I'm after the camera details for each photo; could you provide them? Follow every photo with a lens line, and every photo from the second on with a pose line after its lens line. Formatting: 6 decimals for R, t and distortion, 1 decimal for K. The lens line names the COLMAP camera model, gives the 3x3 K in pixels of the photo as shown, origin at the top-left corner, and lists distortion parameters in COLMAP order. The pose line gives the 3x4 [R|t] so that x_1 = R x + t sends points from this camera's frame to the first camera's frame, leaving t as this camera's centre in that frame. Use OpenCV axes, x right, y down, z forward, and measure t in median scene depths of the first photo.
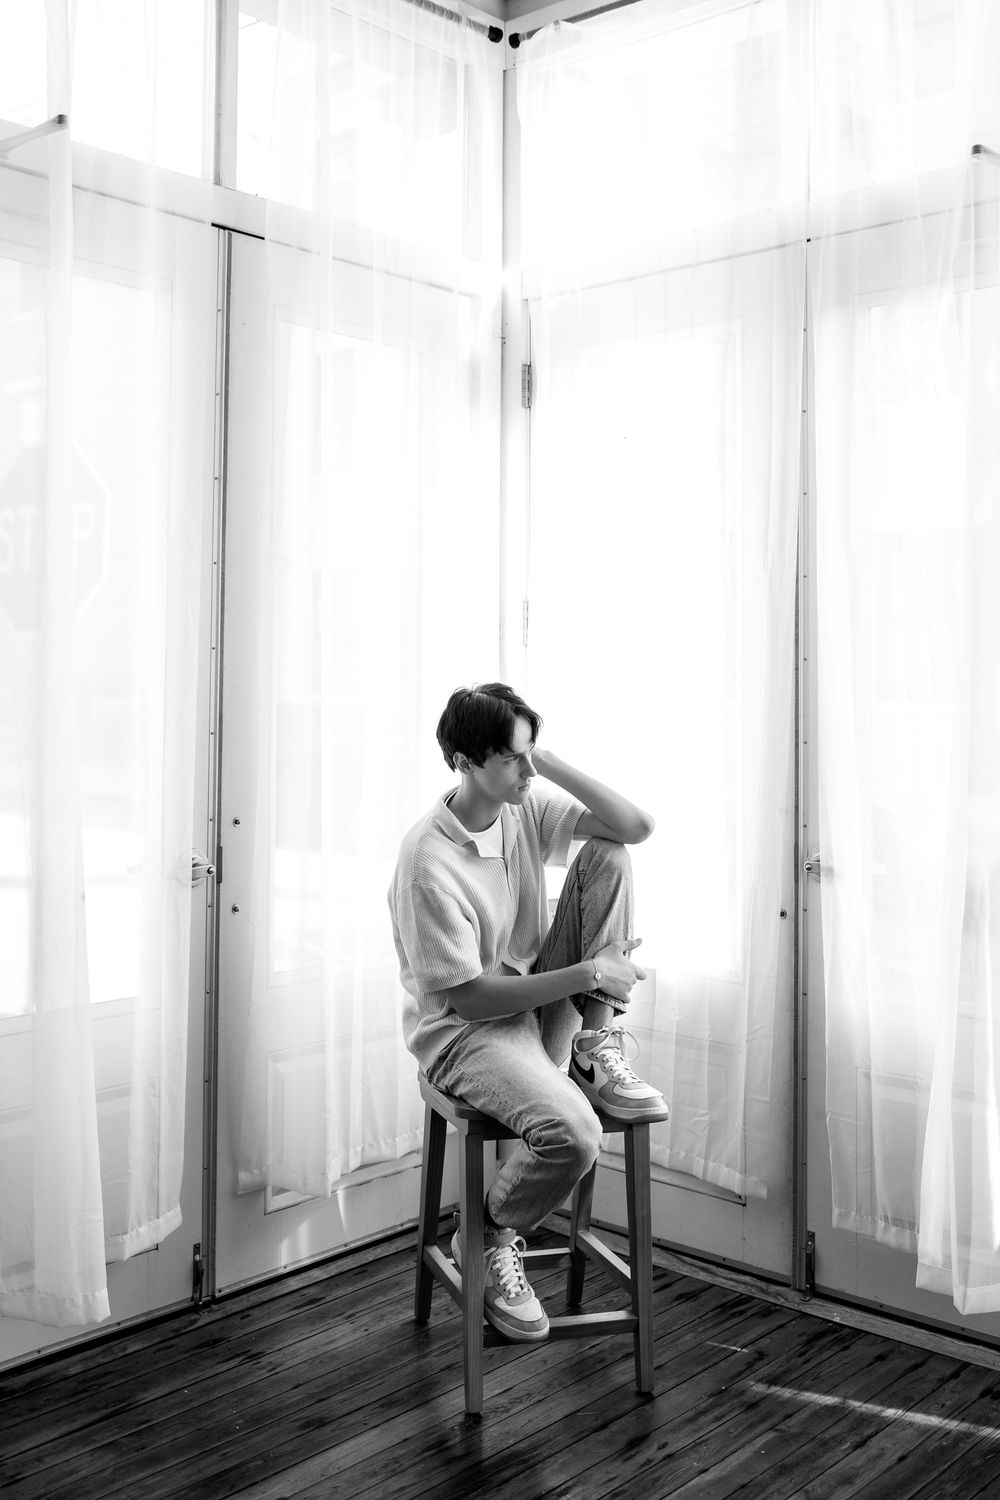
lens RADIAL K [[1458.0, 0, 490.2], [0, 1458.0, 752.4], [0, 0, 1]] dist [-0.014125, 0.000000]
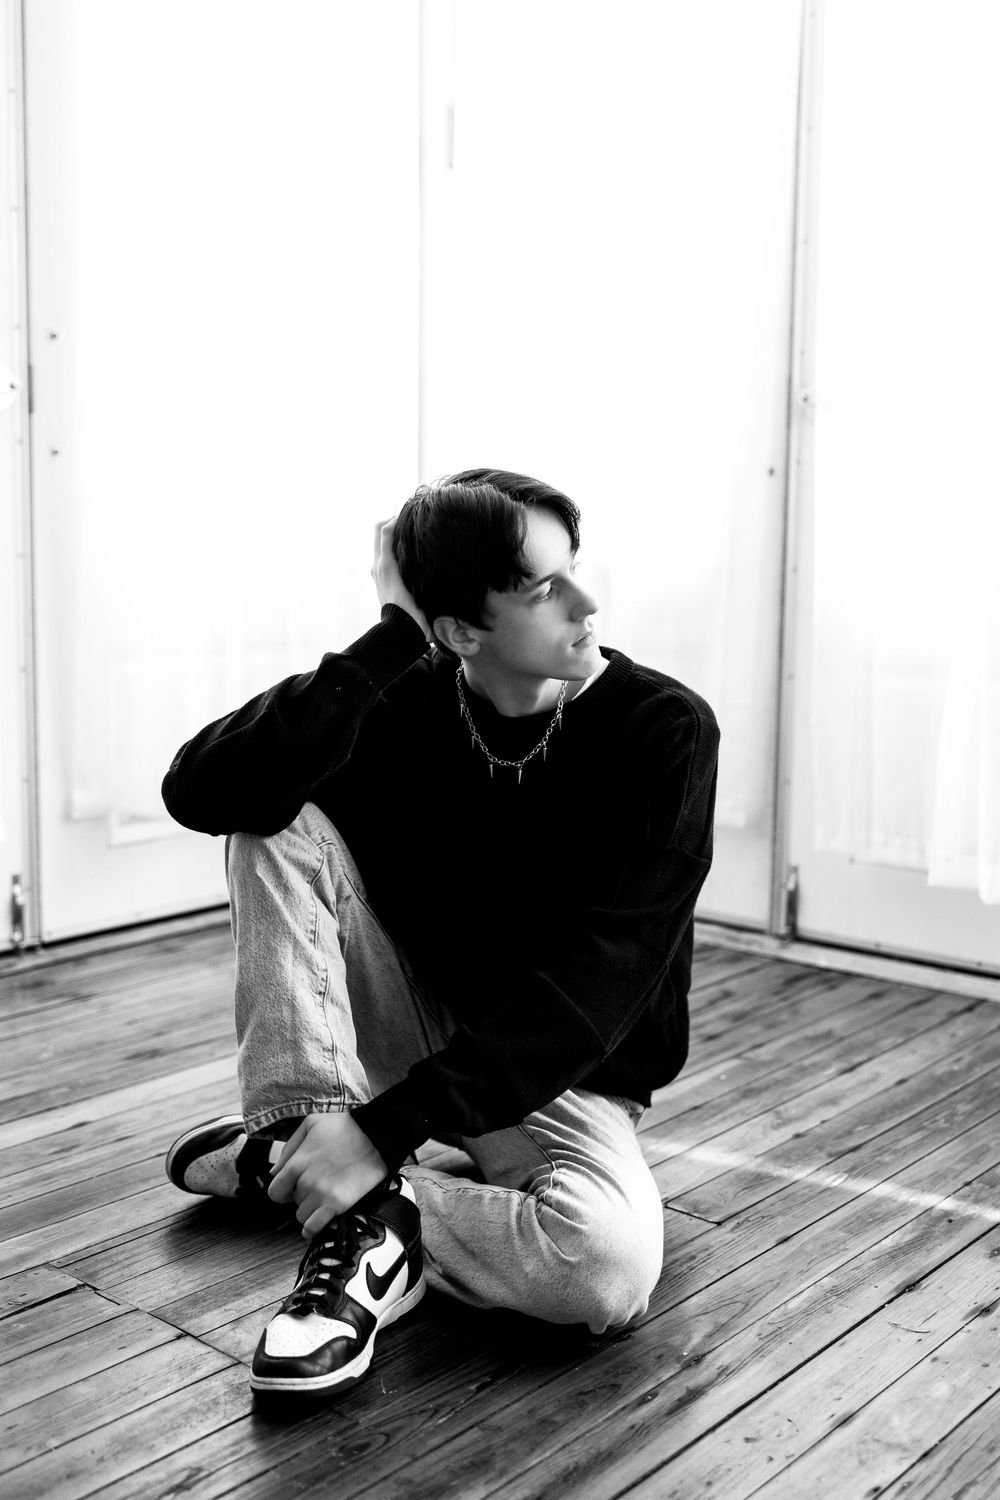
lens RADIAL K [[1628.6, 0, 511.8], [0, 1628.6, 749.5], [0, 0, 1]] dist [0.003203, 0.000000]
pose [[0.999301, -0.000679, 0.037378, 0.034688], [-0.004972, 0.988541, 0.150871, 0.145604], [-0.037052, -0.150952, 0.987847, 0.140043]]
